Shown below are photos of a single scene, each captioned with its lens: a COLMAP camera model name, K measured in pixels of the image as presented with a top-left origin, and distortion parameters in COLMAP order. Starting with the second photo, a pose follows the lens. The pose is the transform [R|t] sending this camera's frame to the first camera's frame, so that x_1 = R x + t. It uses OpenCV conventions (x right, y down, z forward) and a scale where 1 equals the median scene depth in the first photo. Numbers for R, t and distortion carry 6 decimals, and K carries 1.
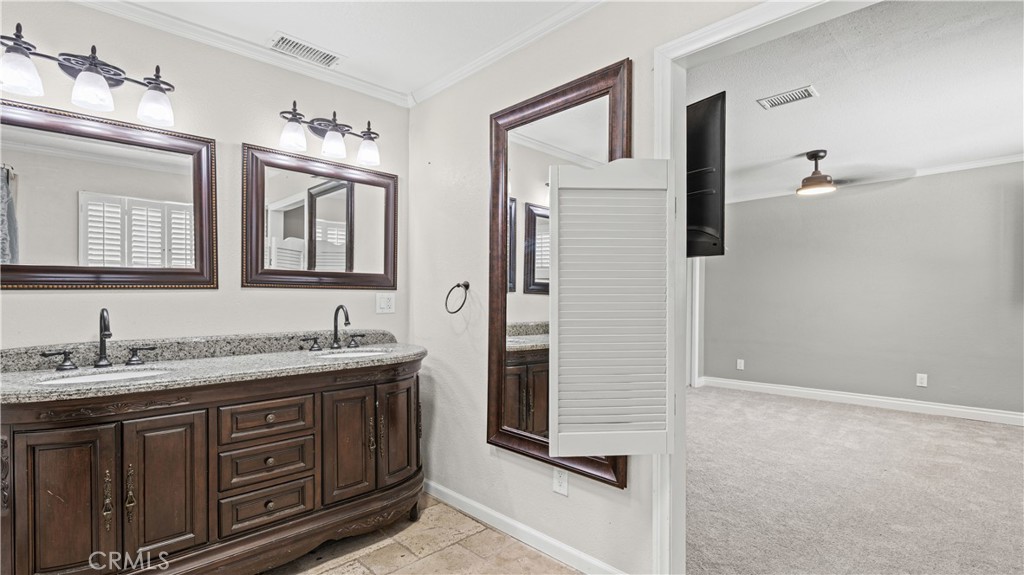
lens RADIAL K [[469.0, 0, 509.2], [0, 469.0, 317.3], [0, 0, 1]] dist [0.001577, 0.000505]
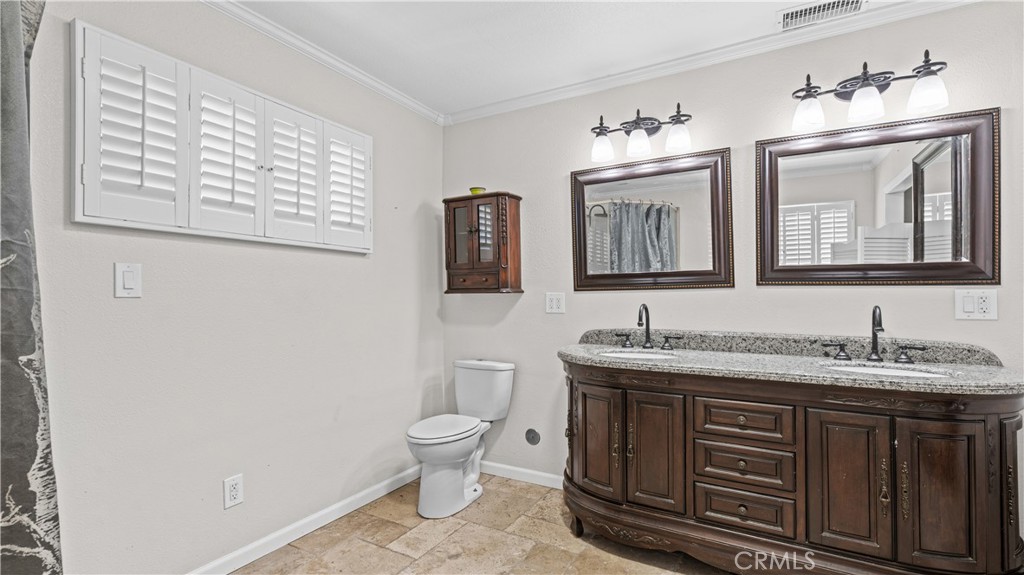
lens RADIAL K [[464.0, 0, 511.7], [0, 464.0, 308.7], [0, 0, 1]] dist [-0.001415, -0.000202]
pose [[0.278733, 0.027538, -0.959974, 0.245315], [-0.041433, 0.999003, 0.016628, -0.010031], [0.959474, 0.035140, 0.279596, 0.236833]]
